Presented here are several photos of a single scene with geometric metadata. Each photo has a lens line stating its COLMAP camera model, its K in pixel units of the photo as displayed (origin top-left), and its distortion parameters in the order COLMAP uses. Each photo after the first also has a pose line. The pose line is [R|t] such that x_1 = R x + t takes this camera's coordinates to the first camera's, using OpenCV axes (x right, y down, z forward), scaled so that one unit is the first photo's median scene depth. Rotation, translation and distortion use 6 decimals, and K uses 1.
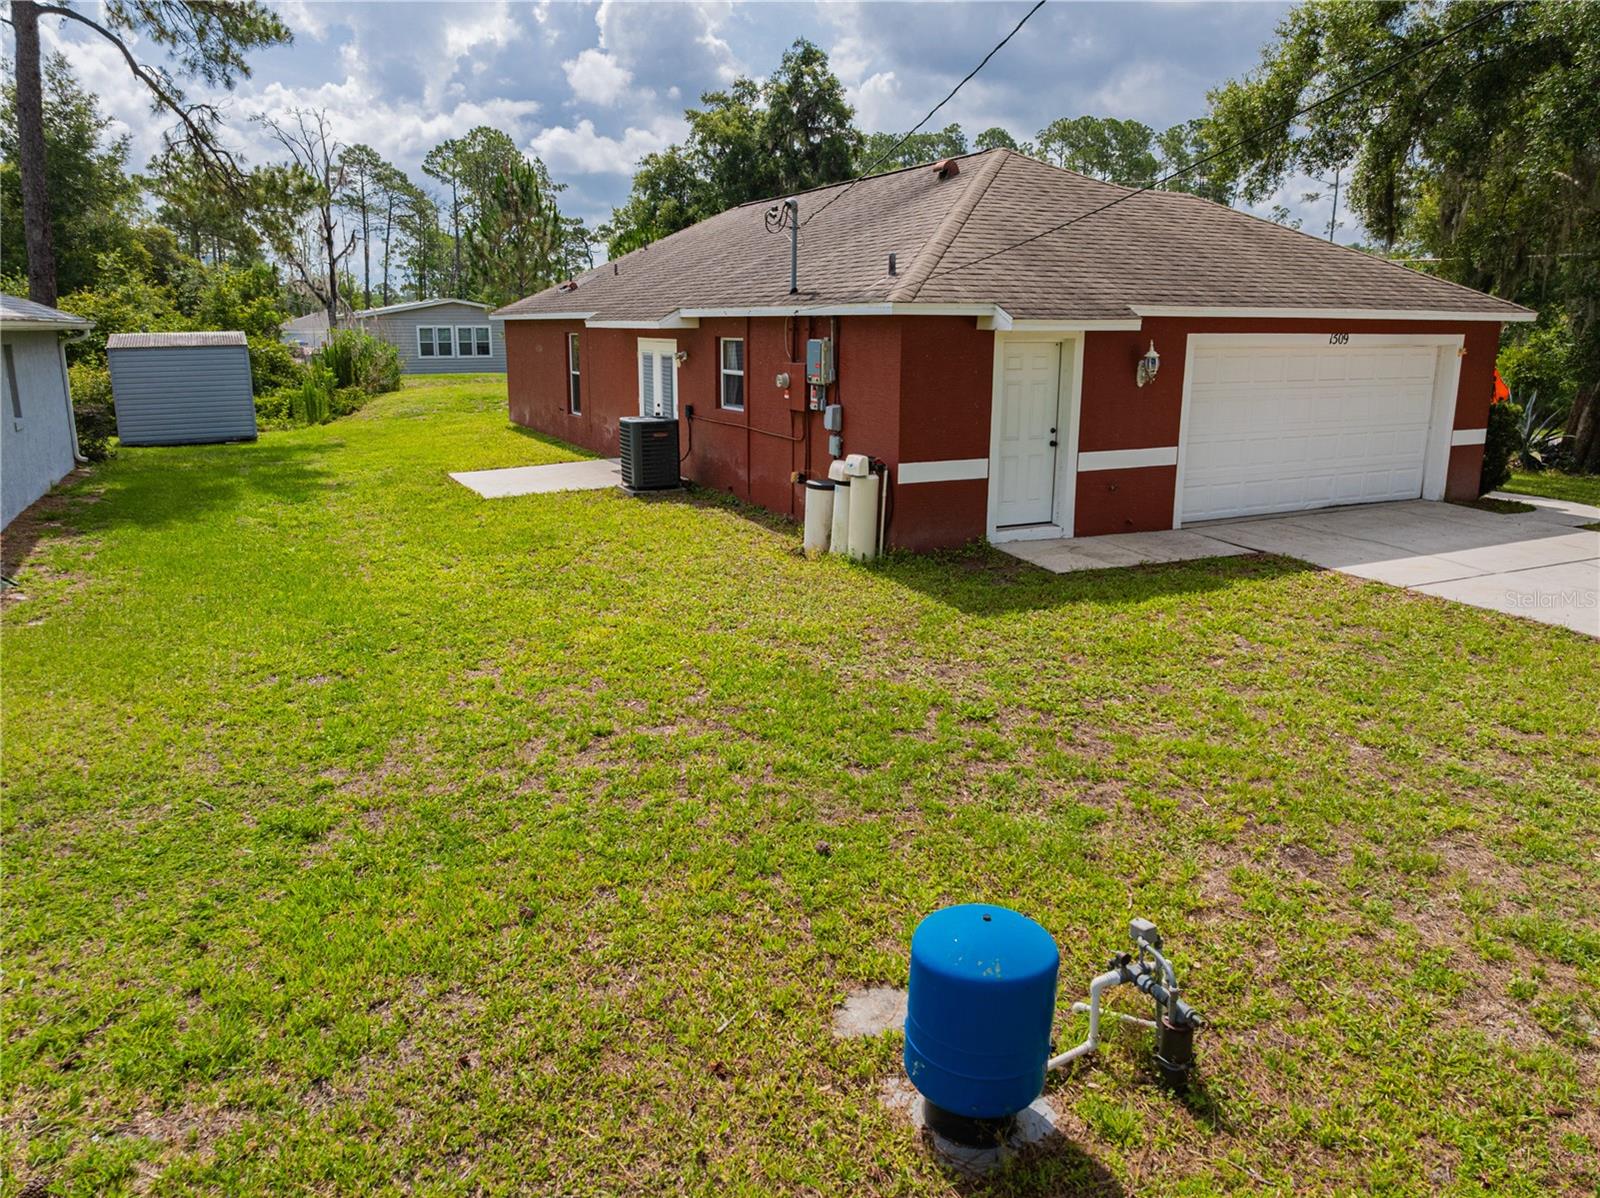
lens RADIAL K [[1122.4, 0, 790.8], [0, 1122.4, 591.8], [0, 0, 1]] dist [-0.032680, -0.005833]
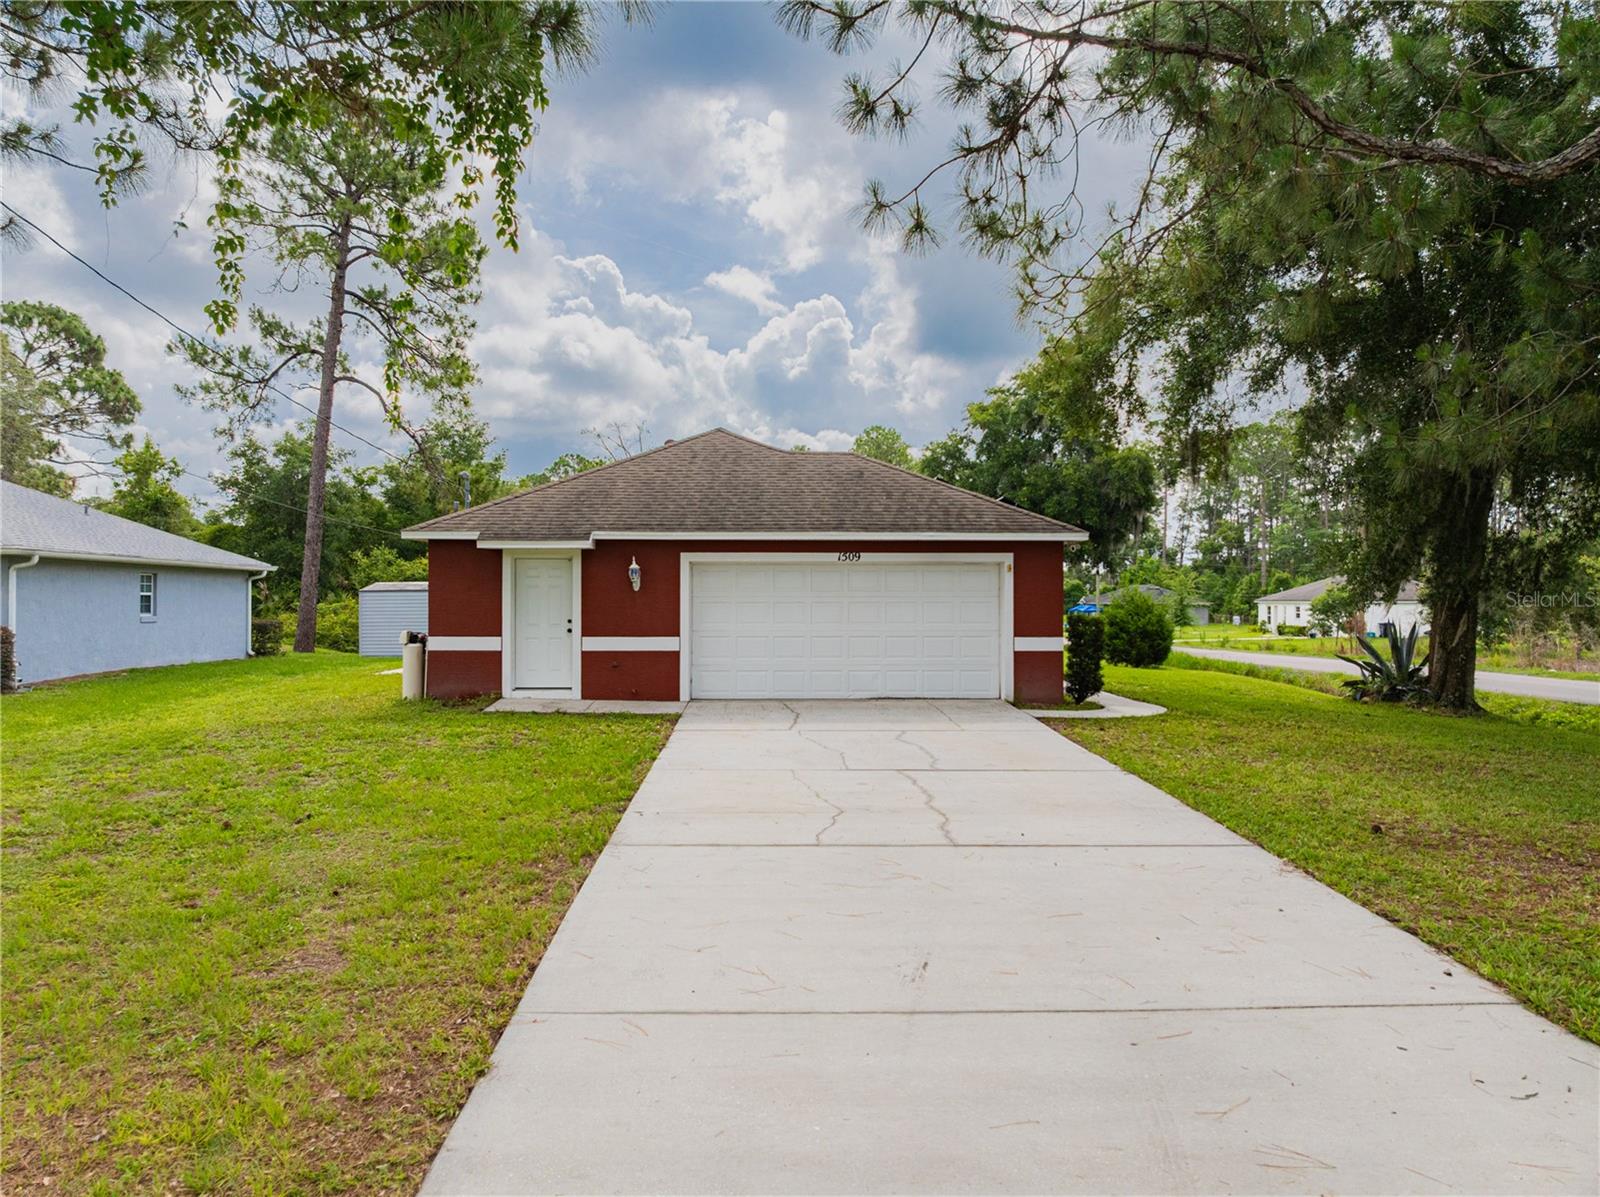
lens RADIAL K [[1122.4, 0, 790.8], [0, 1122.4, 591.3], [0, 0, 1]] dist [-0.032680, -0.005833]
pose [[0.908920, -0.003743, -0.416954, 1.009006], [-0.097210, 0.970503, -0.220621, 0.094783], [0.405481, 0.241059, 0.881746, -0.117300]]
